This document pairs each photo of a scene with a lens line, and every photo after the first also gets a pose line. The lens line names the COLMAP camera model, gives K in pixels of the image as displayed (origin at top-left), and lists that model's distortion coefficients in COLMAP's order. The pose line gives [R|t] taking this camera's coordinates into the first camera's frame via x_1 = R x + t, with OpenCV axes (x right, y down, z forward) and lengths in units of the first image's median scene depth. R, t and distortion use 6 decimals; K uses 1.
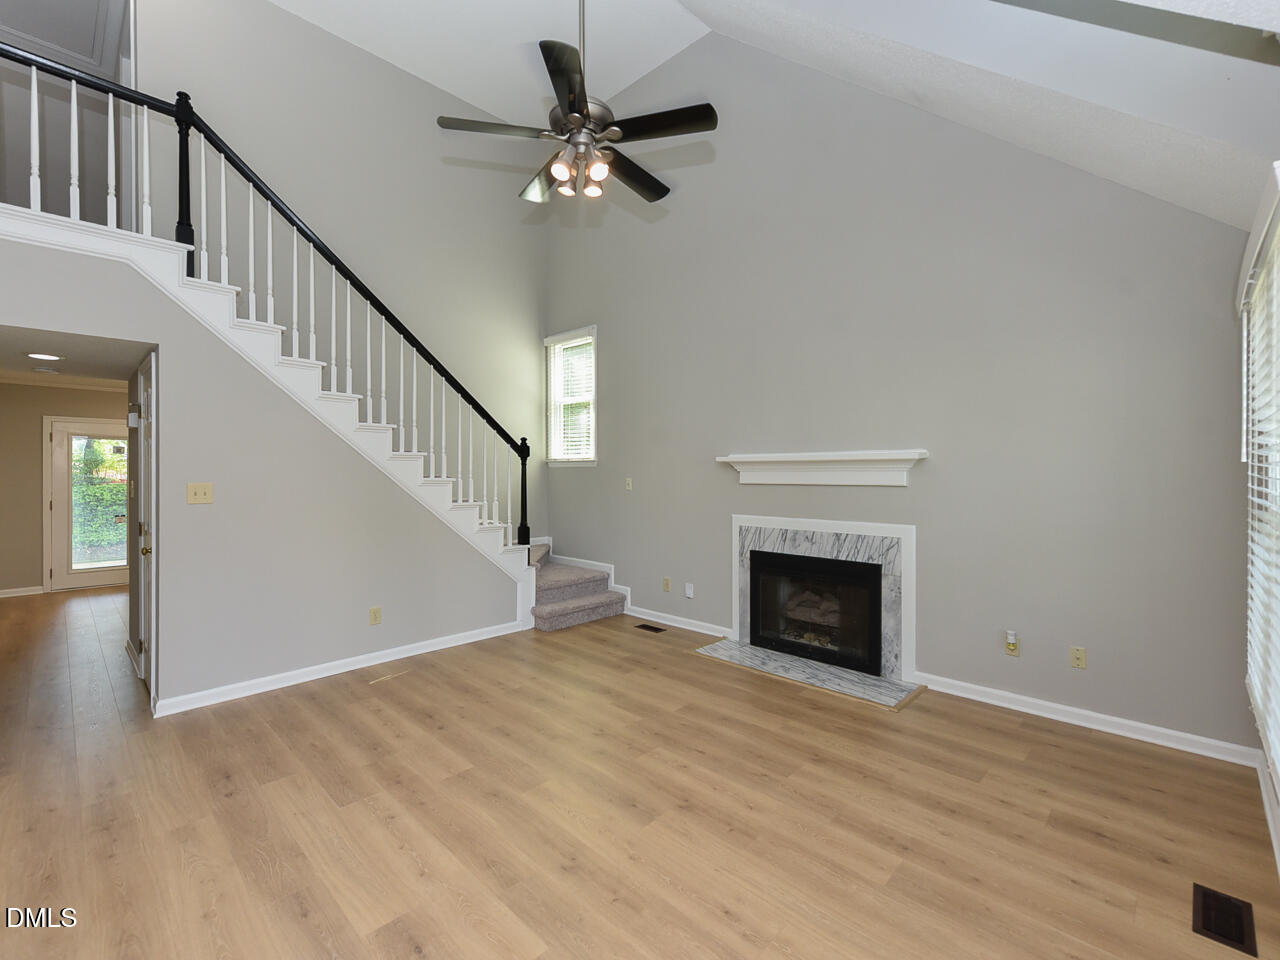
lens RADIAL K [[564.3, 0, 630.6], [0, 564.3, 476.0], [0, 0, 1]] dist [0.009045, -0.000288]
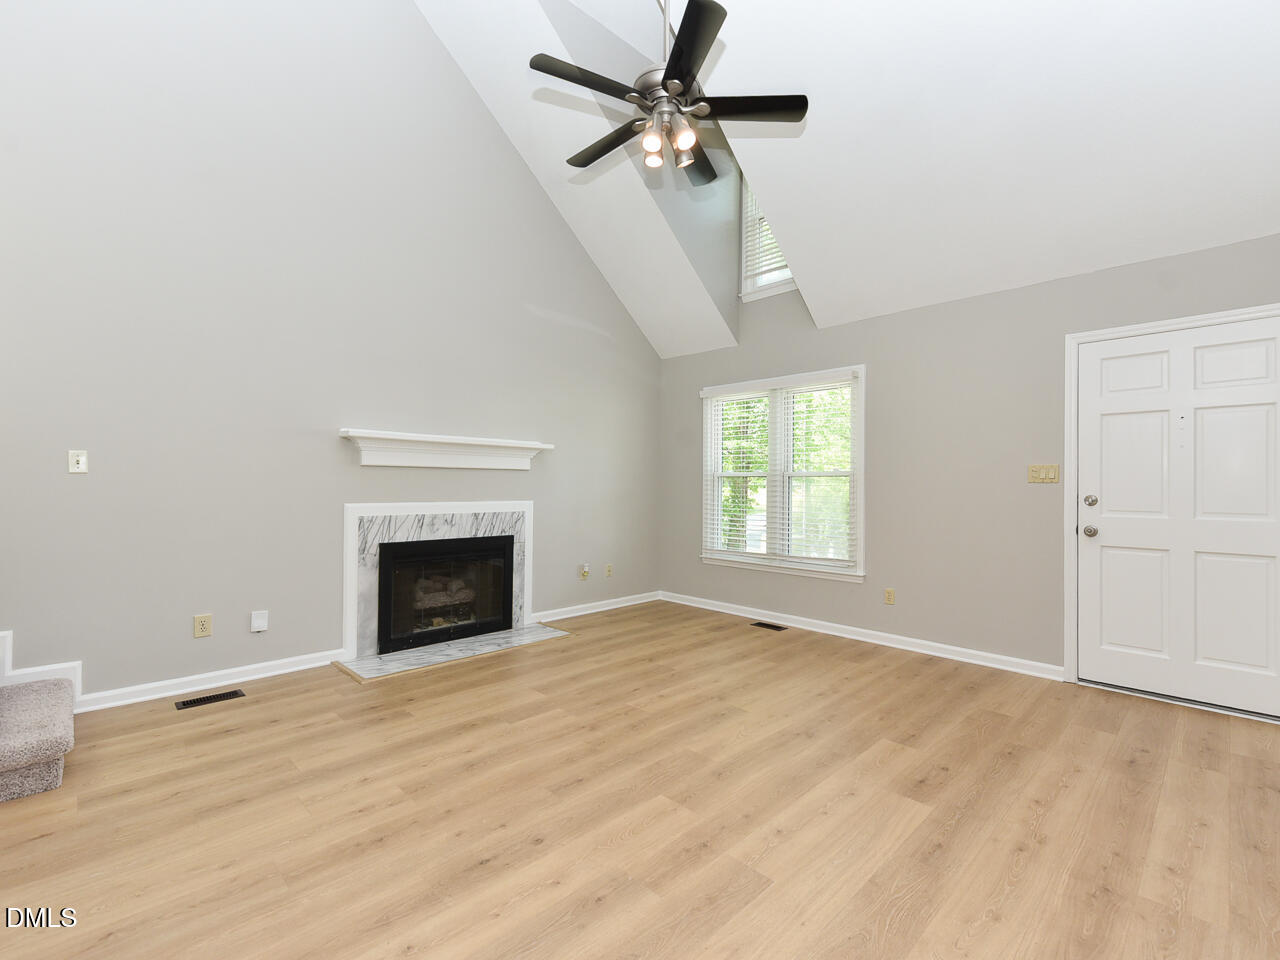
lens RADIAL K [[564.3, 0, 636.7], [0, 564.3, 489.2], [0, 0, 1]] dist [0.009045, -0.000288]
pose [[0.029813, -0.004760, 0.999544, -0.724003], [-0.005056, 0.999975, 0.004913, 0.050037], [-0.999543, -0.005200, 0.029788, 0.678820]]
